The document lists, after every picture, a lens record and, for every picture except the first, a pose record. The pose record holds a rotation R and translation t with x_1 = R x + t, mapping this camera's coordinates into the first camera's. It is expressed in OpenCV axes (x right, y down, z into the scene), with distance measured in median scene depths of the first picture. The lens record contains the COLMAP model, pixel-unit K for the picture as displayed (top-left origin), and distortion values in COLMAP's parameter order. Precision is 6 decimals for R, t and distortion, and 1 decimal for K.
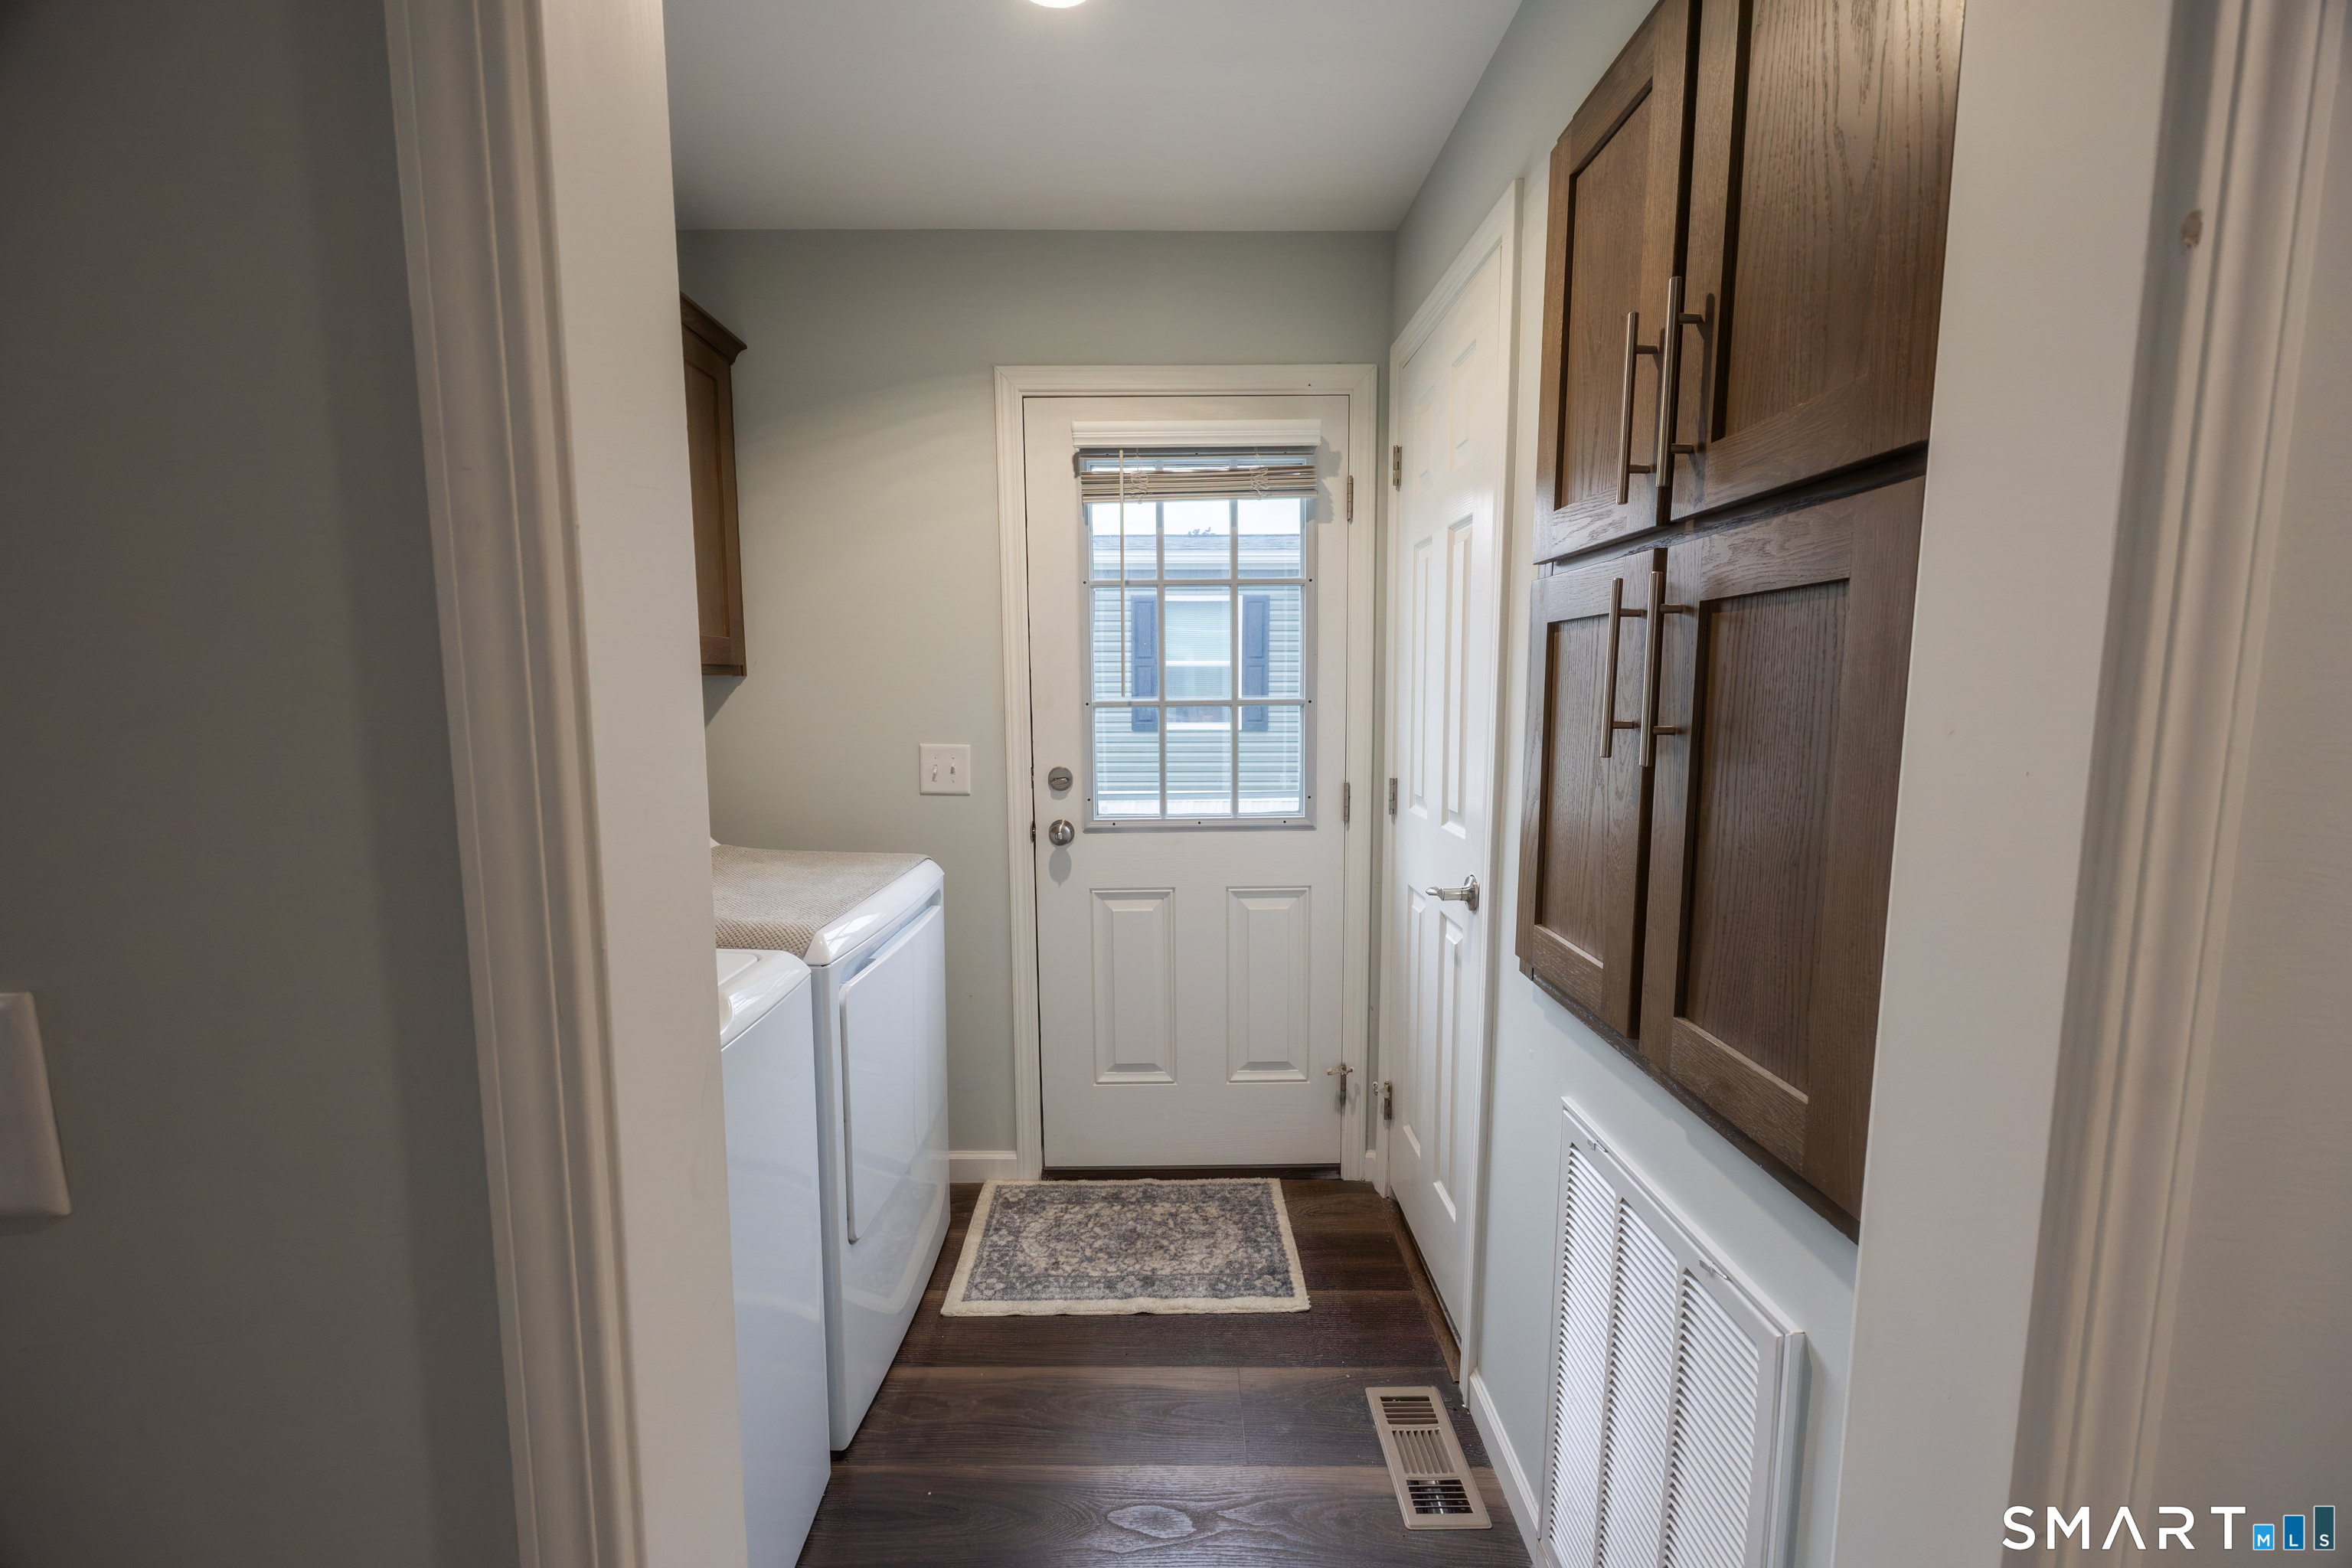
lens RADIAL K [[896.0, 0, 1169.5], [0, 896.0, 790.8], [0, 0, 1]] dist [0.001053, 0.000110]
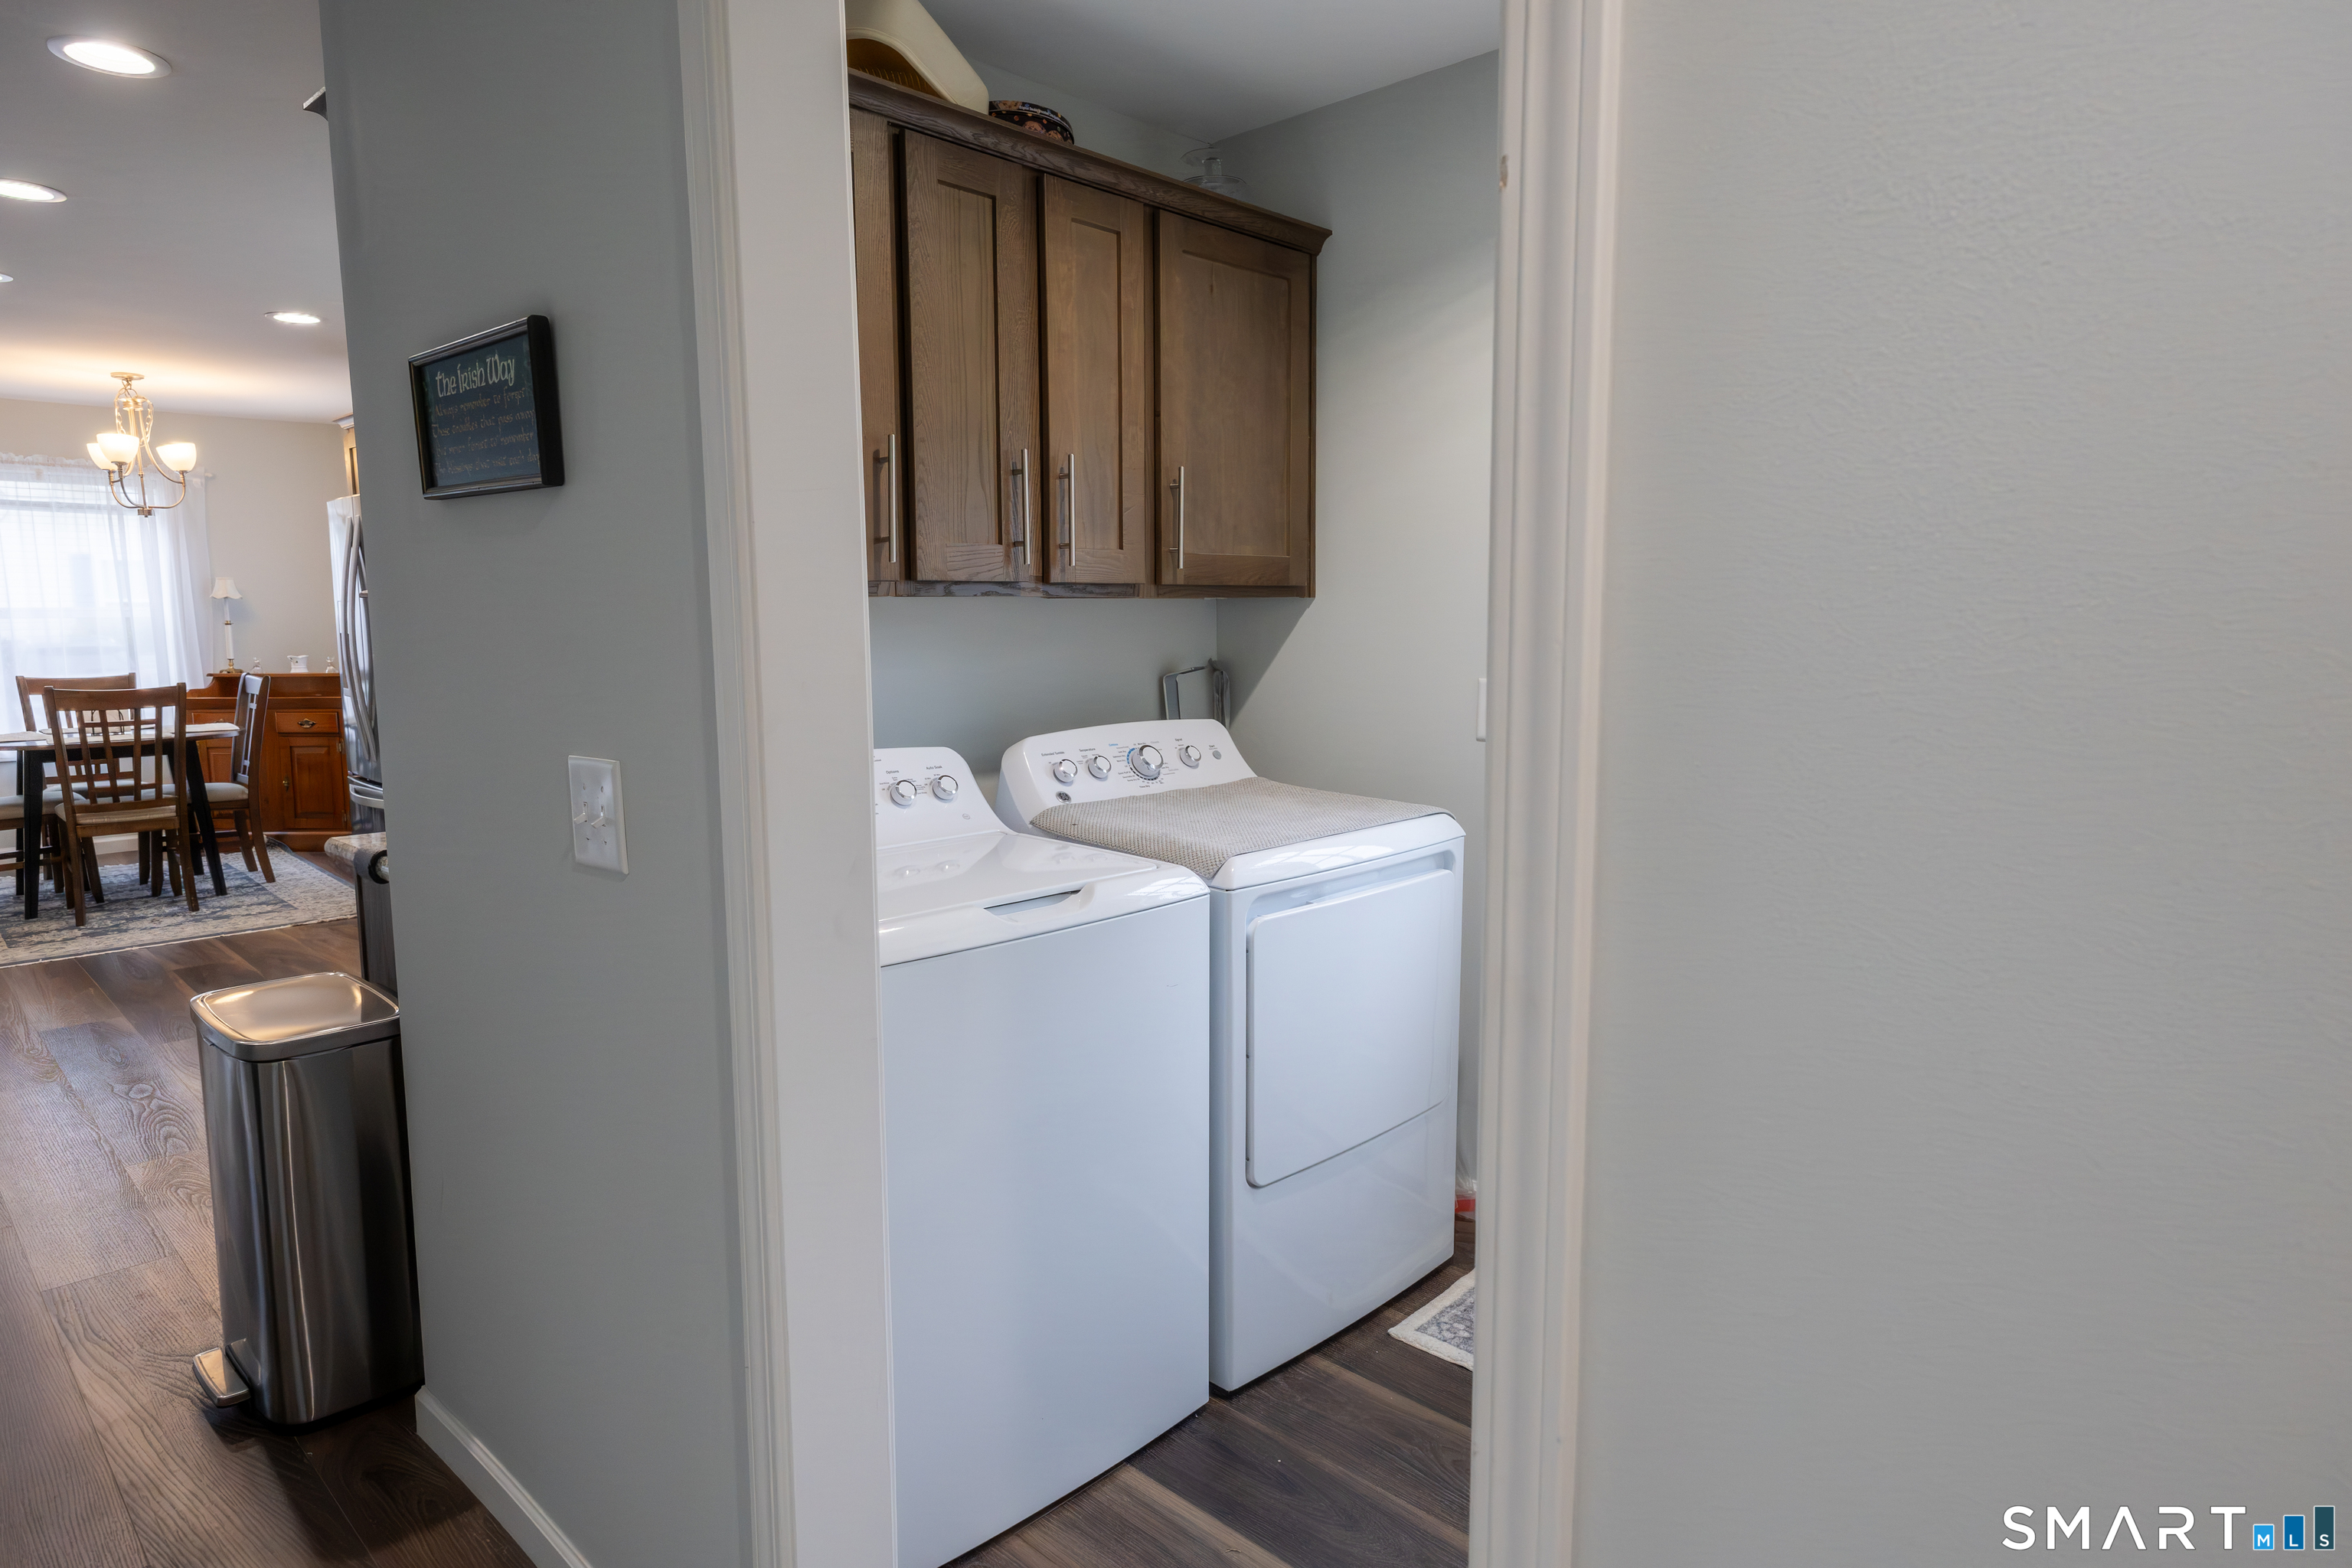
lens RADIAL K [[1318.6, 0, 1174.4], [0, 1318.6, 780.2], [0, 0, 1]] dist [-0.004895, 0.000361]
pose [[0.730705, 0.081059, -0.677864, 0.463544], [-0.071309, 0.996557, 0.042301, 0.013194], [0.678959, 0.017428, 0.733969, -0.094981]]
